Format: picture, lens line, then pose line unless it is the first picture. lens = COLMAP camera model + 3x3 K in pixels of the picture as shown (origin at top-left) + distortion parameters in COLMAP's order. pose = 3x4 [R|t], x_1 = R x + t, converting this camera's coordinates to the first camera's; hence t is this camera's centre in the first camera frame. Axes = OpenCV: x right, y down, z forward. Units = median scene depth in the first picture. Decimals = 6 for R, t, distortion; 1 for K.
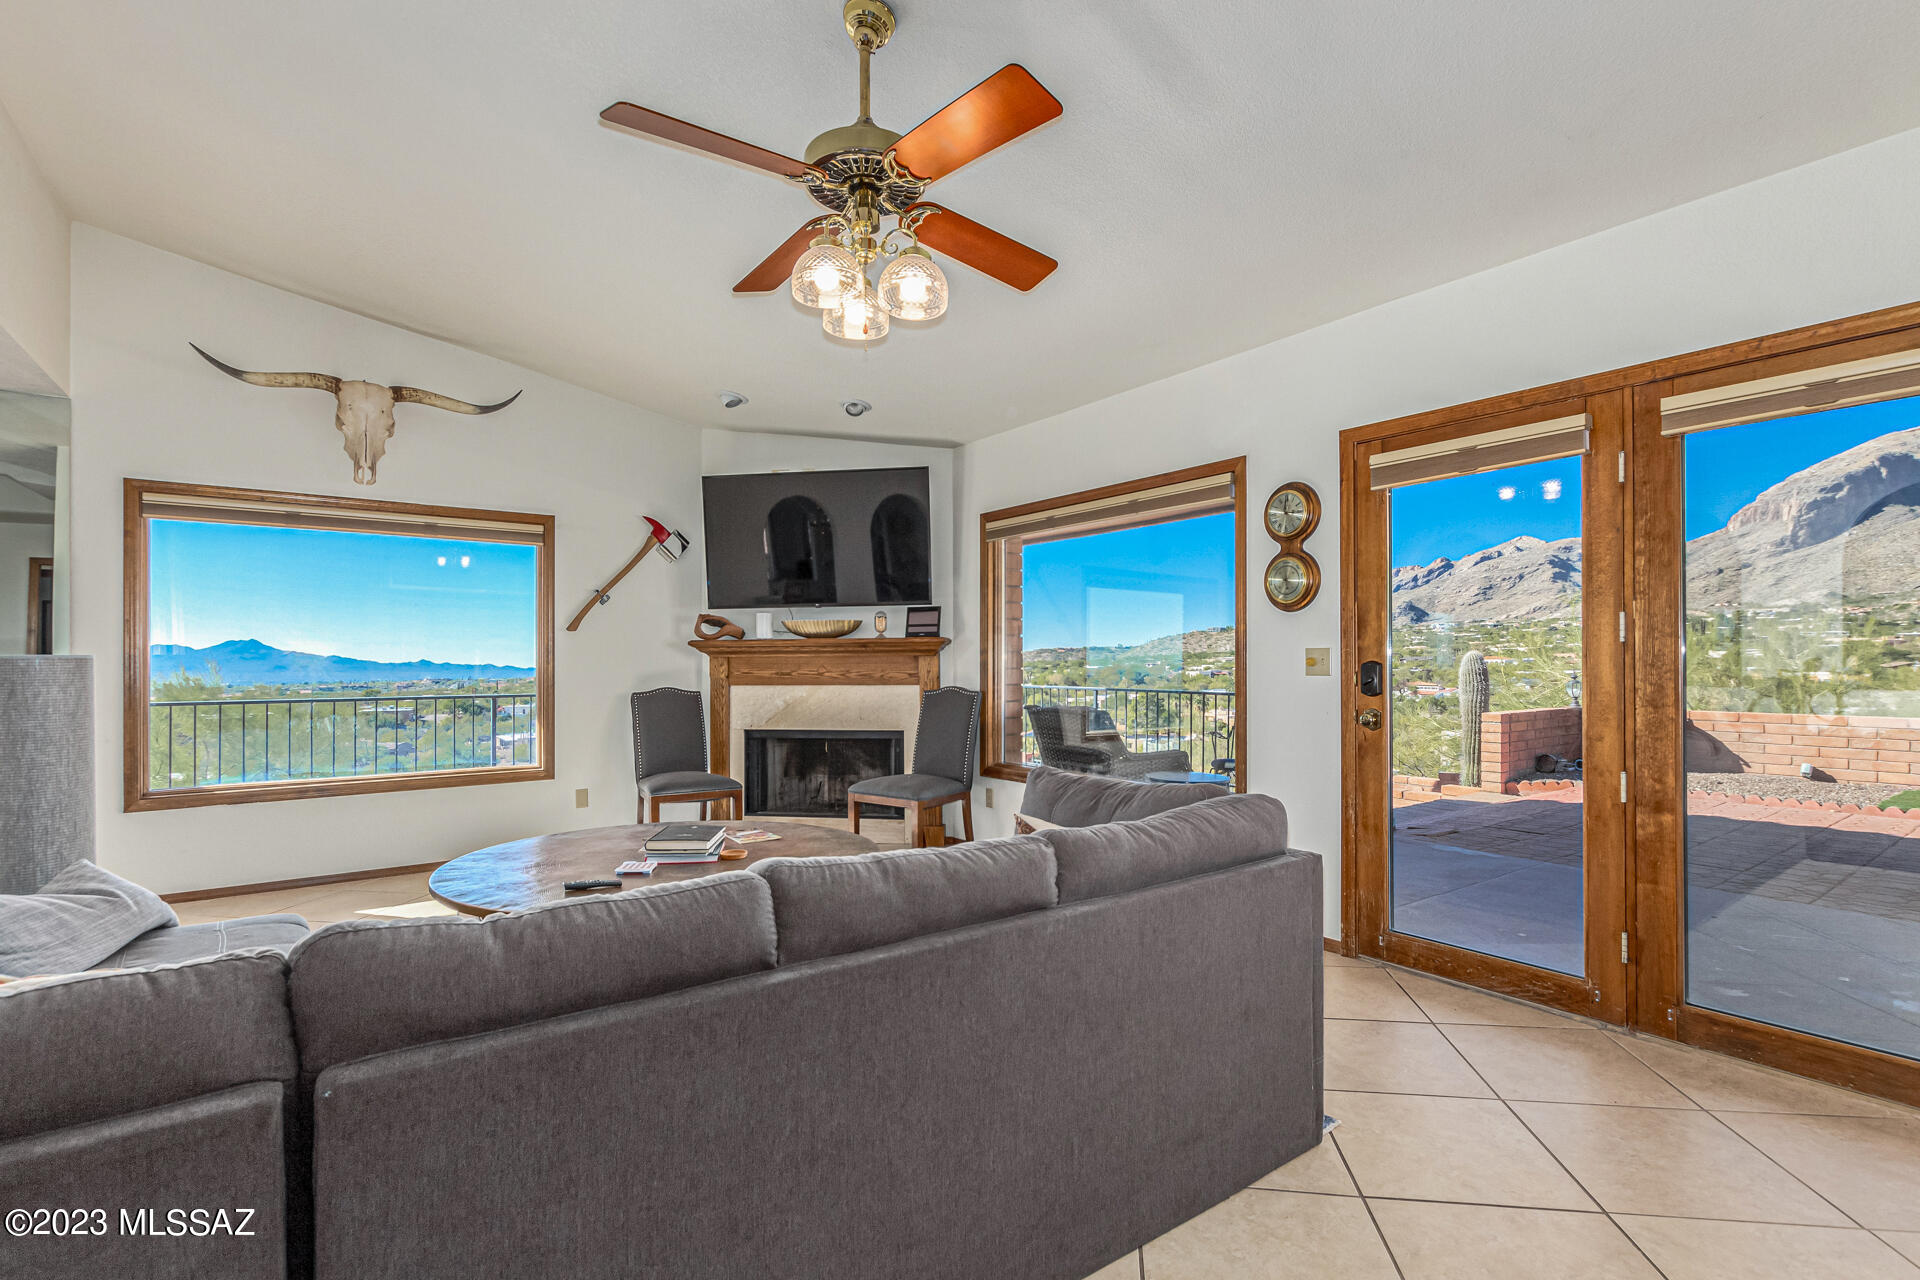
lens RADIAL K [[887.2, 0, 960.0], [0, 887.2, 640.0], [0, 0, 1]] dist [0.001753, 0.000034]
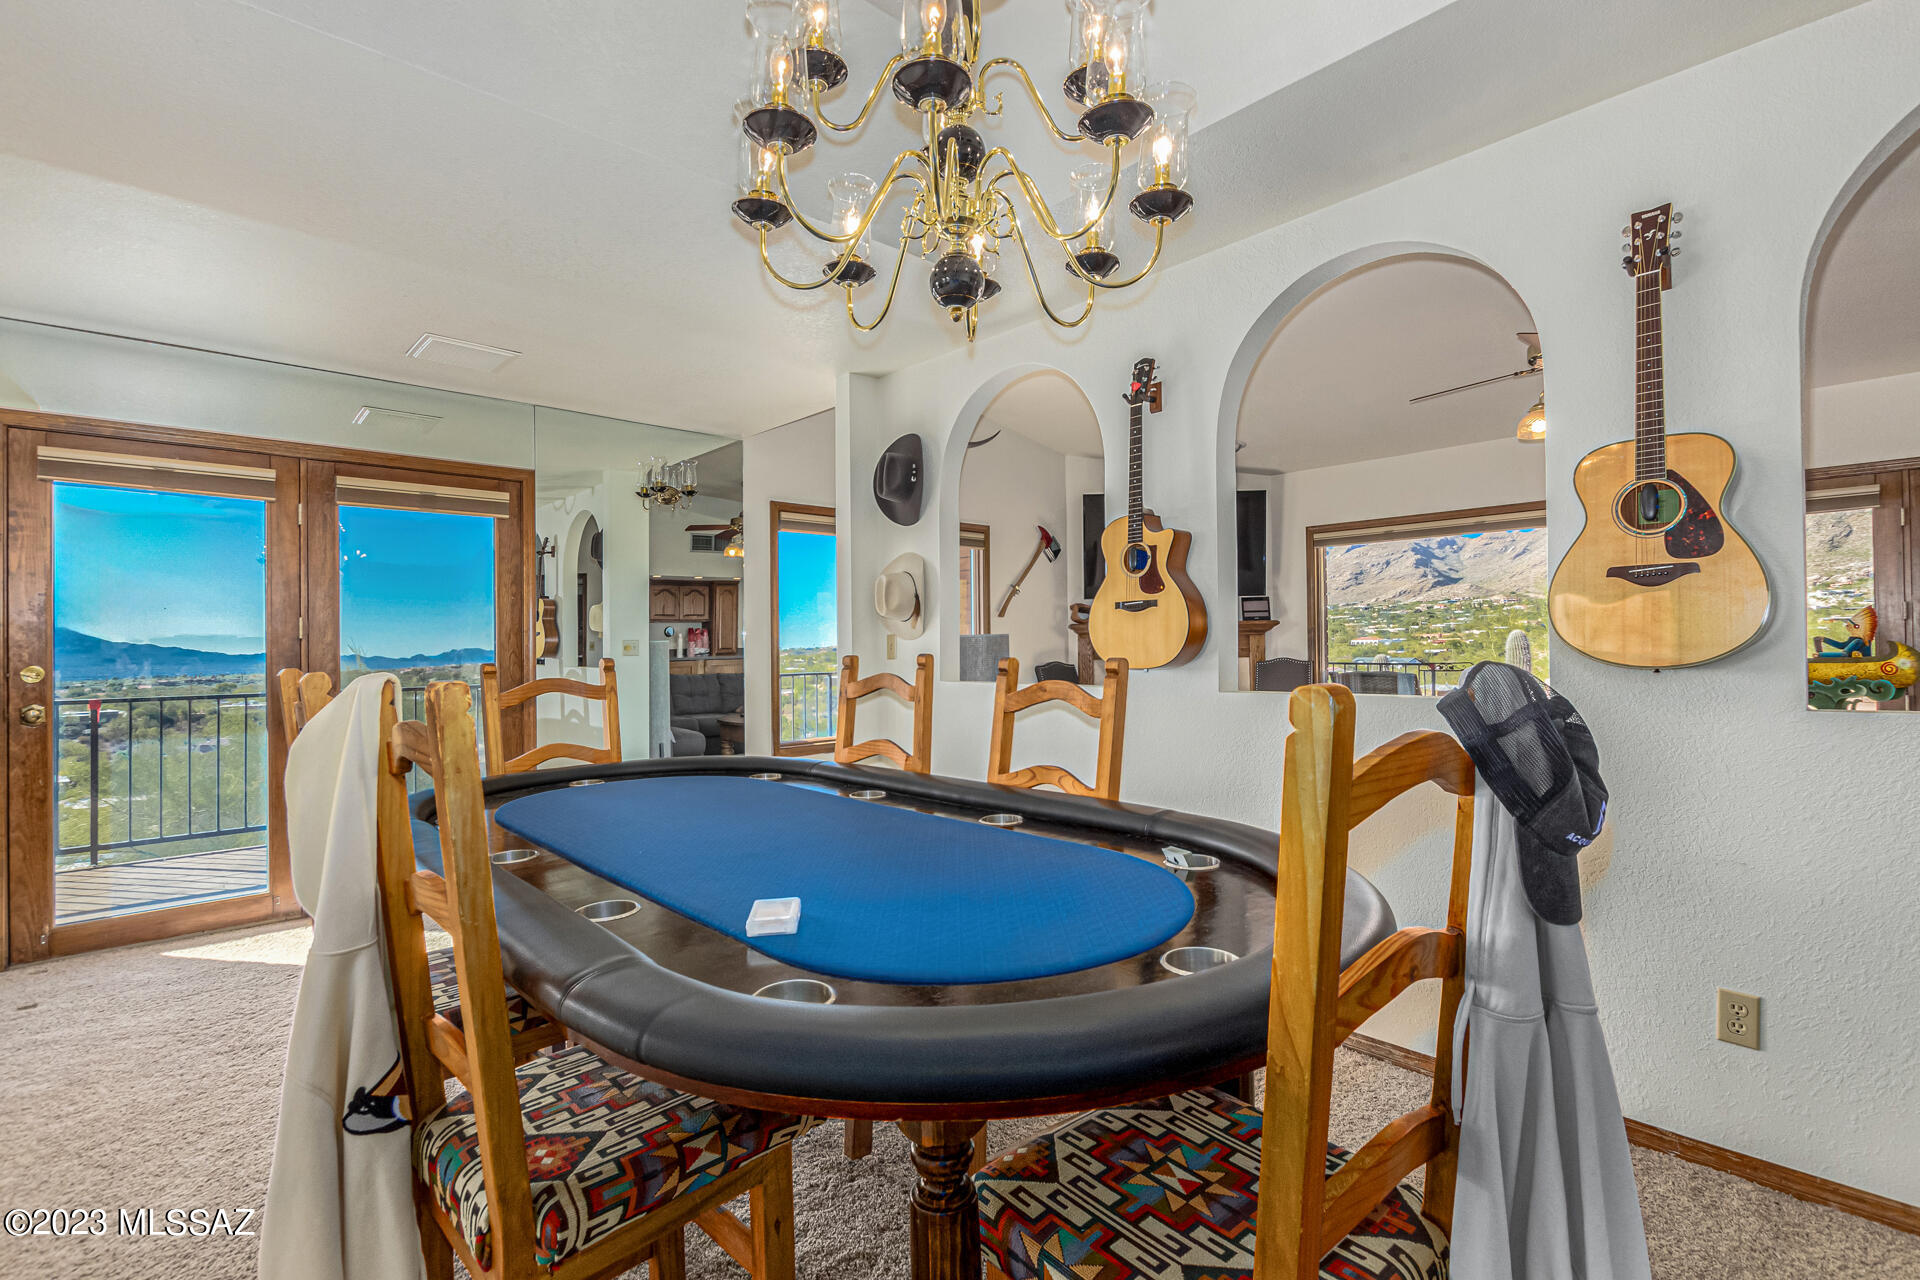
lens RADIAL K [[877.8, 0, 960.0], [0, 877.8, 640.0], [0, 0, 1]] dist [0.000846, 0.000155]
pose [[0.993273, -0.009090, 0.115435, -0.631765], [0.007114, 0.999821, 0.017511, -0.000080], [-0.115574, -0.016572, 0.993161, -0.238651]]
